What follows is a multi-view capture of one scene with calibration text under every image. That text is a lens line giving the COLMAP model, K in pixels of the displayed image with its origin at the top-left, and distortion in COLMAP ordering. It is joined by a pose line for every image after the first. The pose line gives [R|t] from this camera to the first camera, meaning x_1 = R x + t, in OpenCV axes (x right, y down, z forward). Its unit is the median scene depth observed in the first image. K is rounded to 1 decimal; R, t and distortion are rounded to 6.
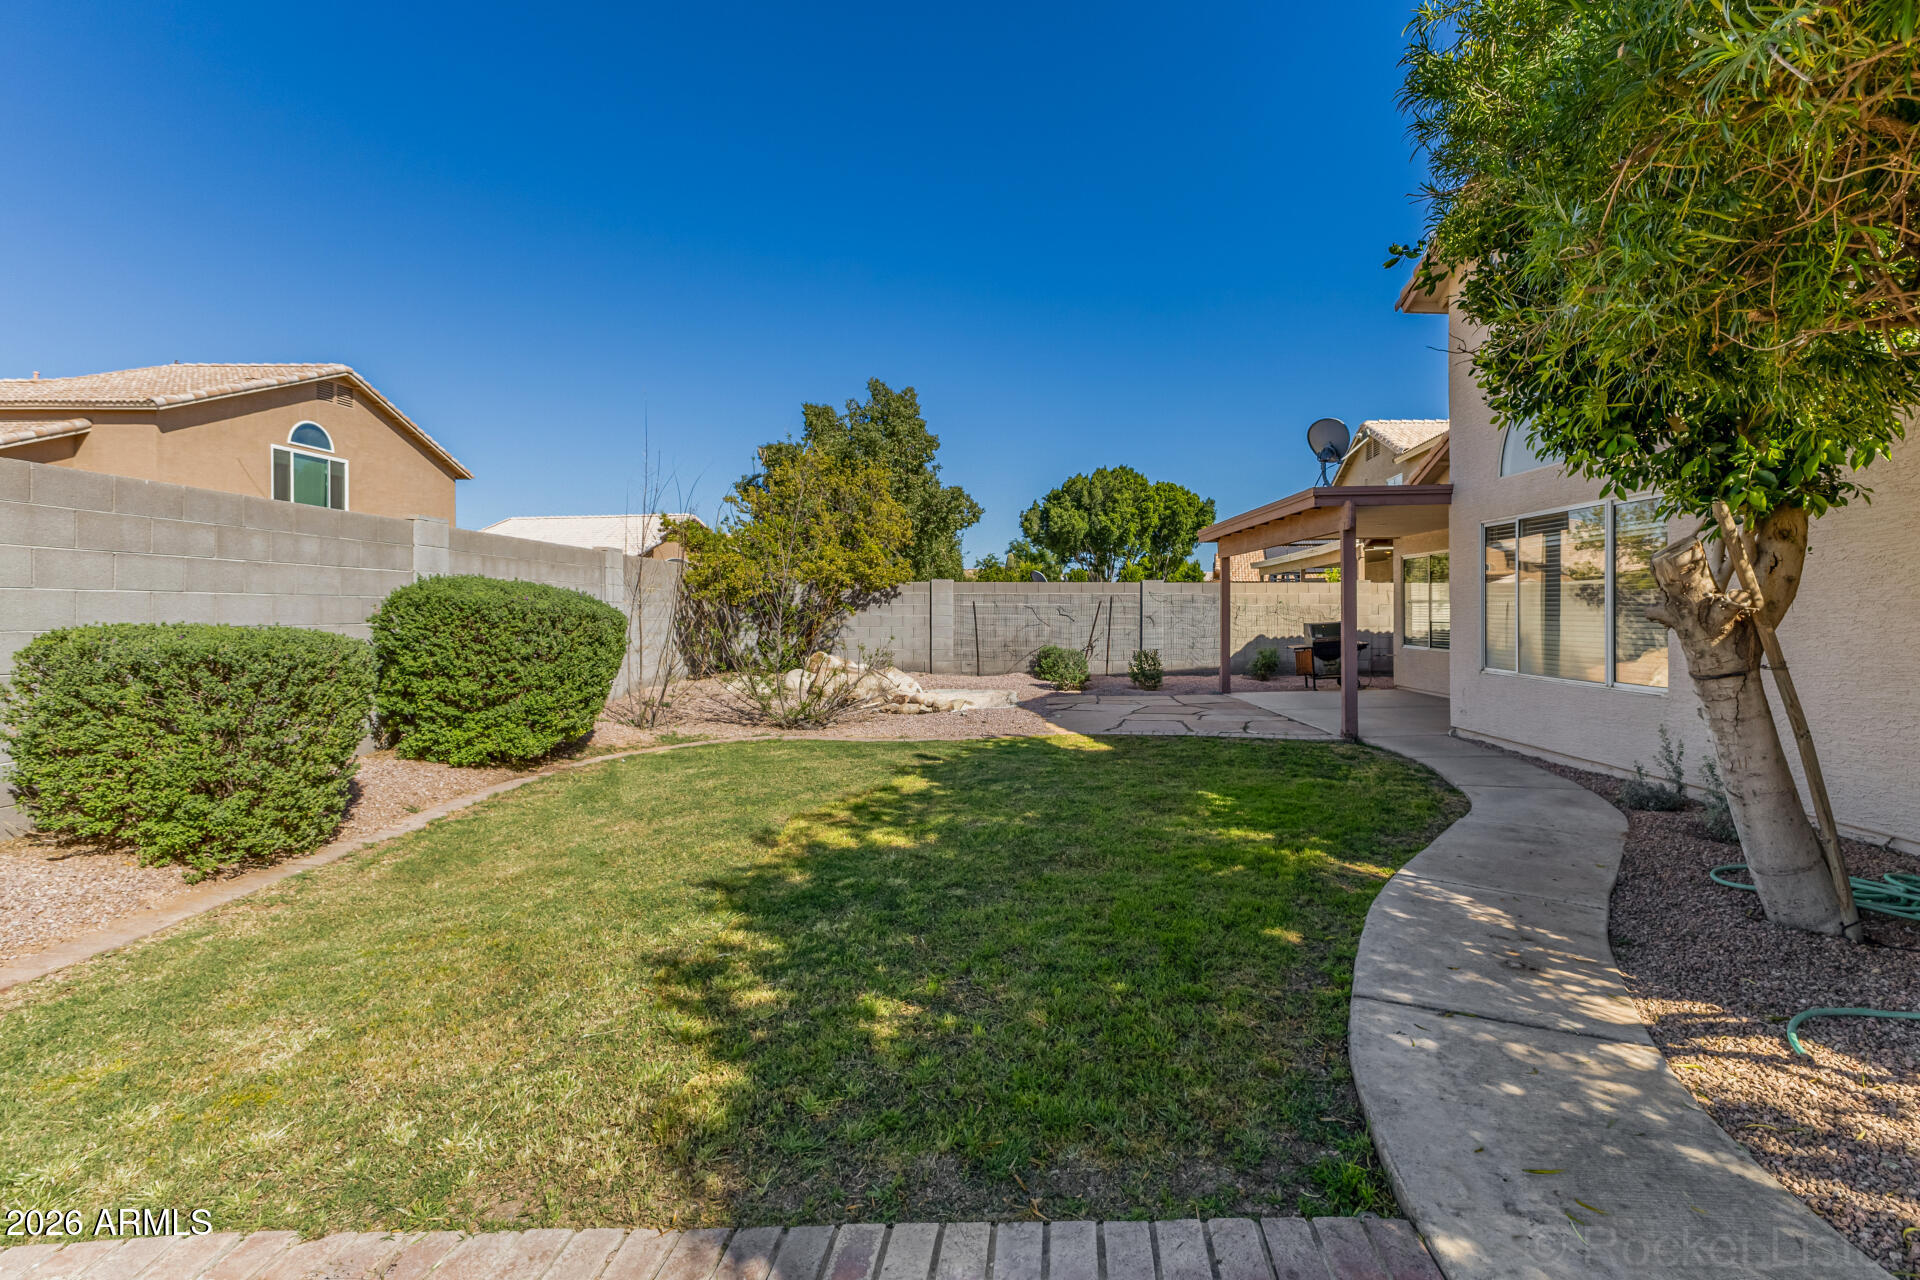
lens RADIAL K [[853.8, 0, 1066.8], [0, 853.8, 602.8], [0, 0, 1]] dist [0.013377, -0.002929]
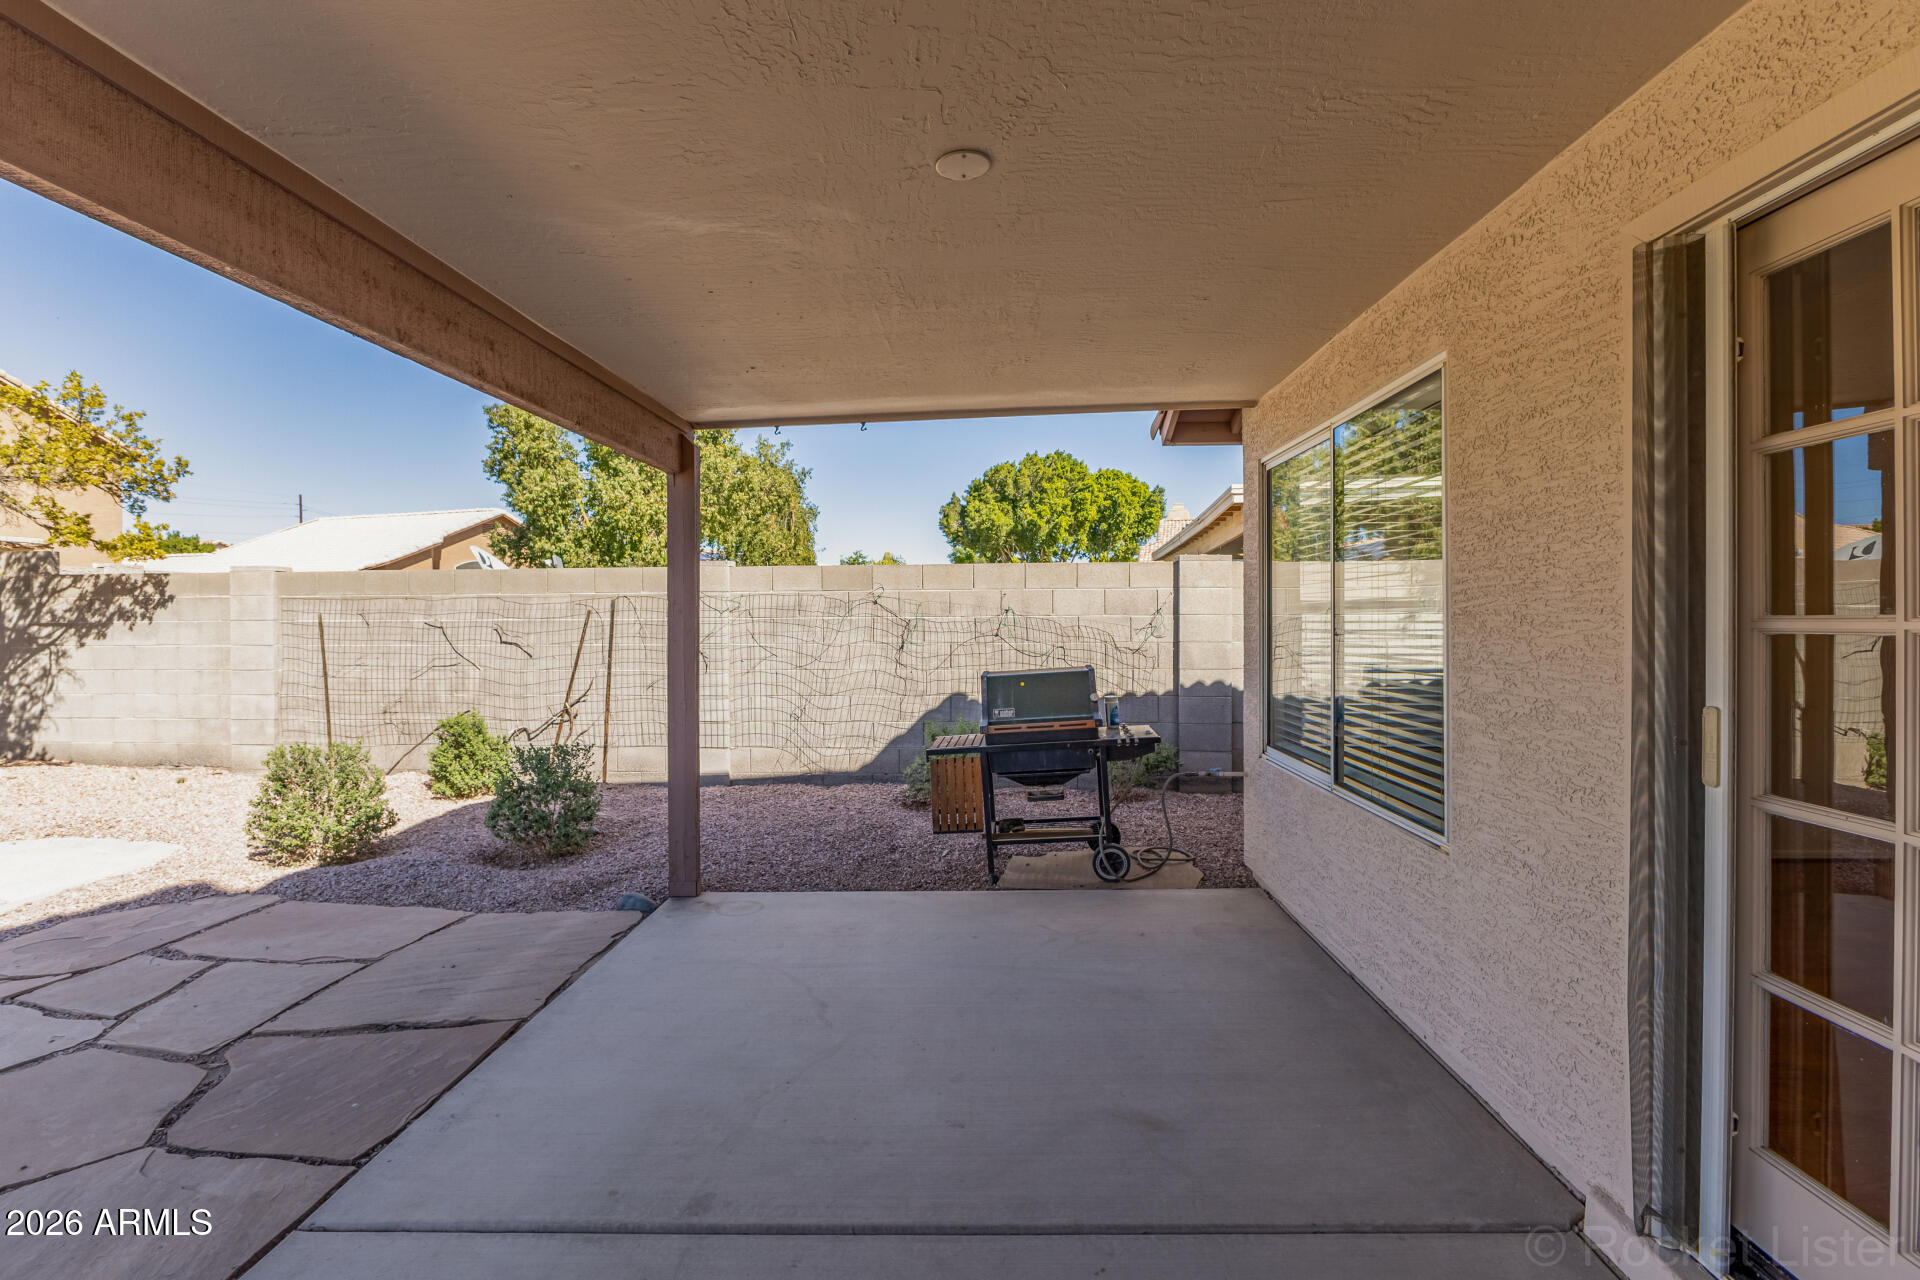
lens RADIAL K [[850.2, 0, 961.4], [0, 850.2, 627.8], [0, 0, 1]] dist [-0.008296, -0.000386]
pose [[0.993904, -0.007568, -0.109990, 0.697306], [0.009774, 0.999761, 0.019532, 0.000069], [0.109816, -0.020488, 0.993741, 1.488986]]
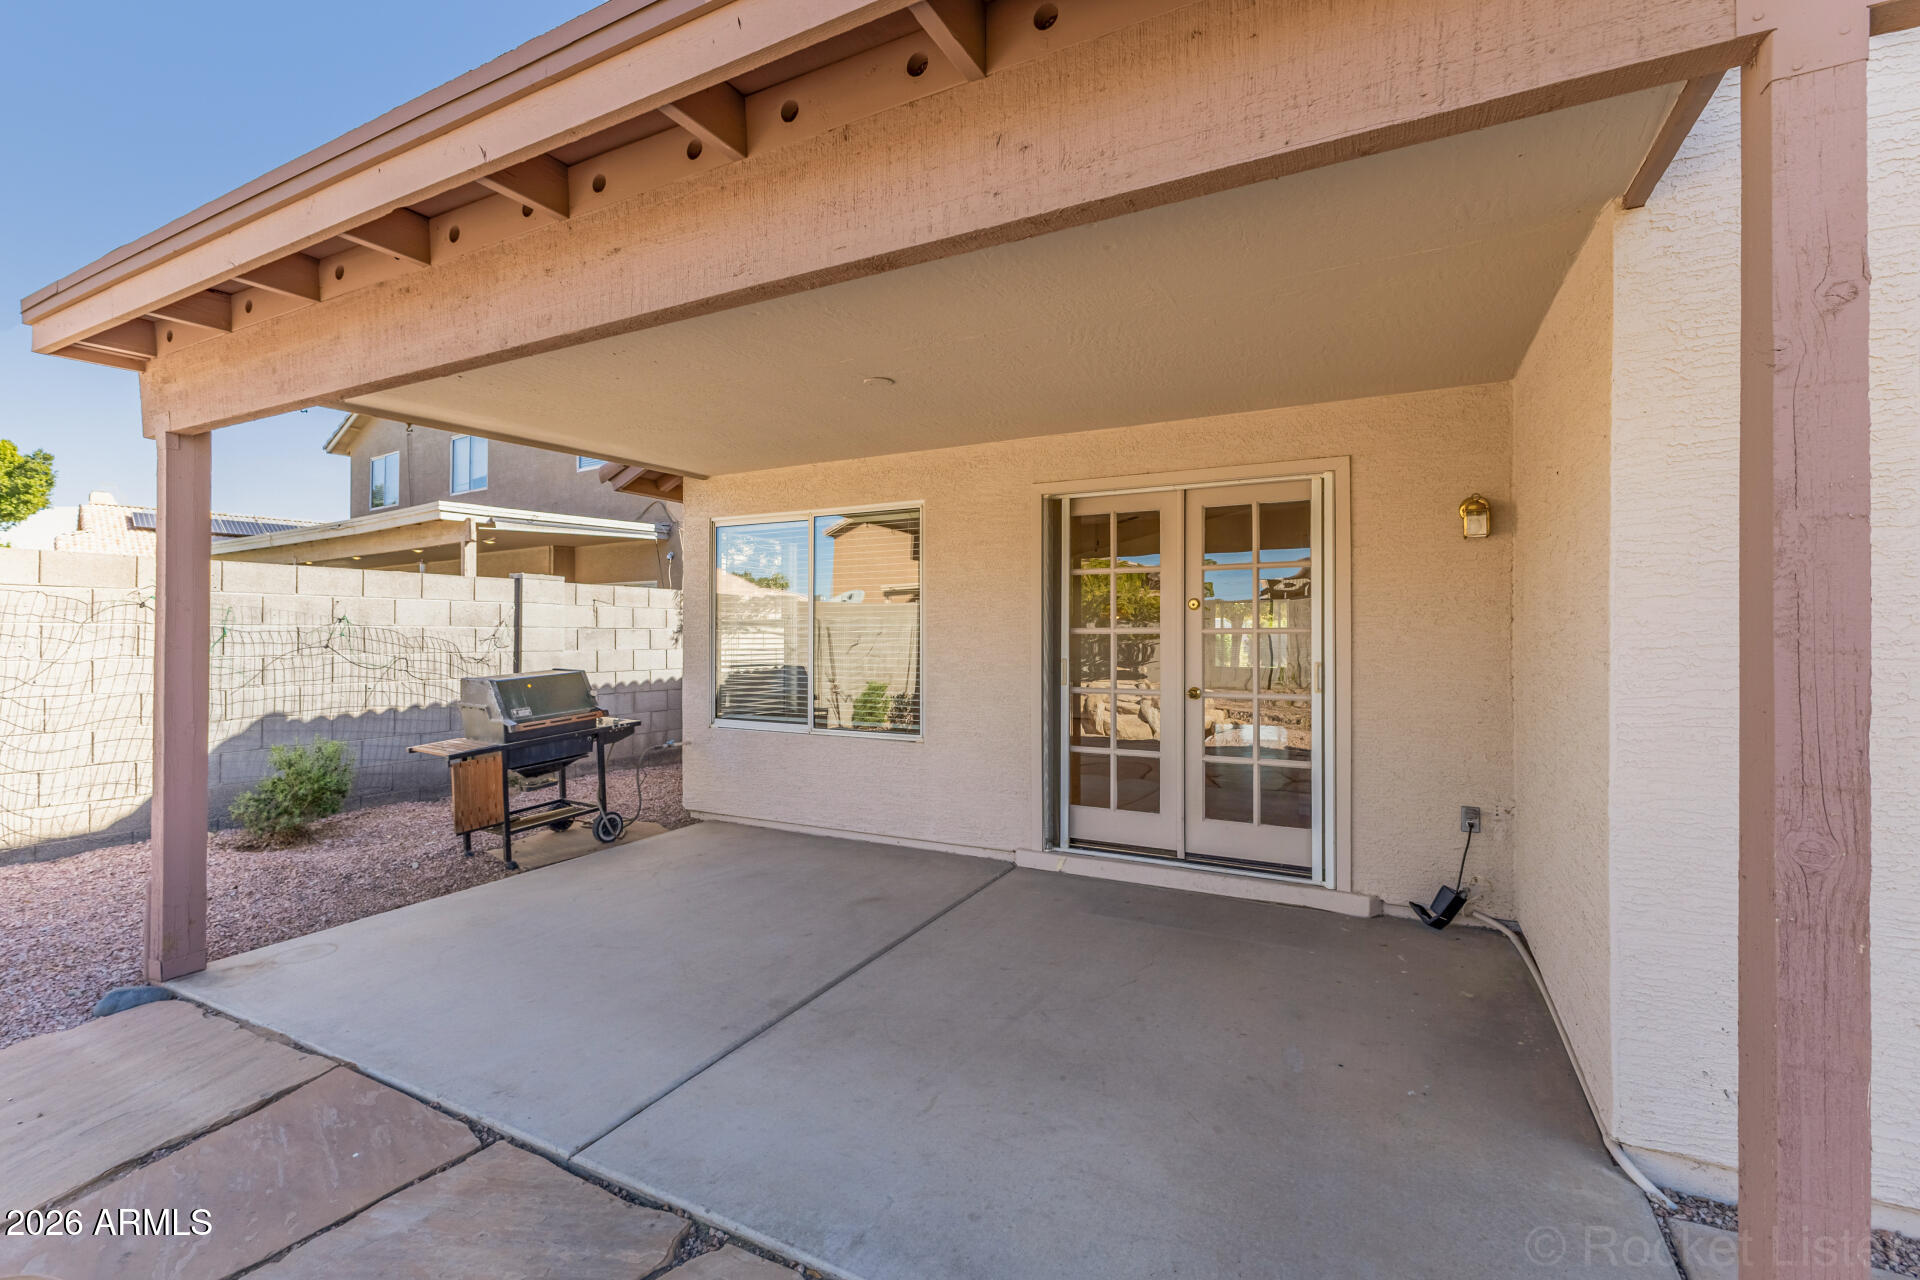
lens RADIAL K [[820.8, 0, 955.9], [0, 820.8, 635.7], [0, 0, 1]] dist [0.010761, -0.001607]
pose [[0.539658, -0.001762, 0.841882, 0.229538], [-0.007195, 0.999952, 0.006705, 0.006792], [-0.841854, -0.009676, 0.539619, 1.451026]]
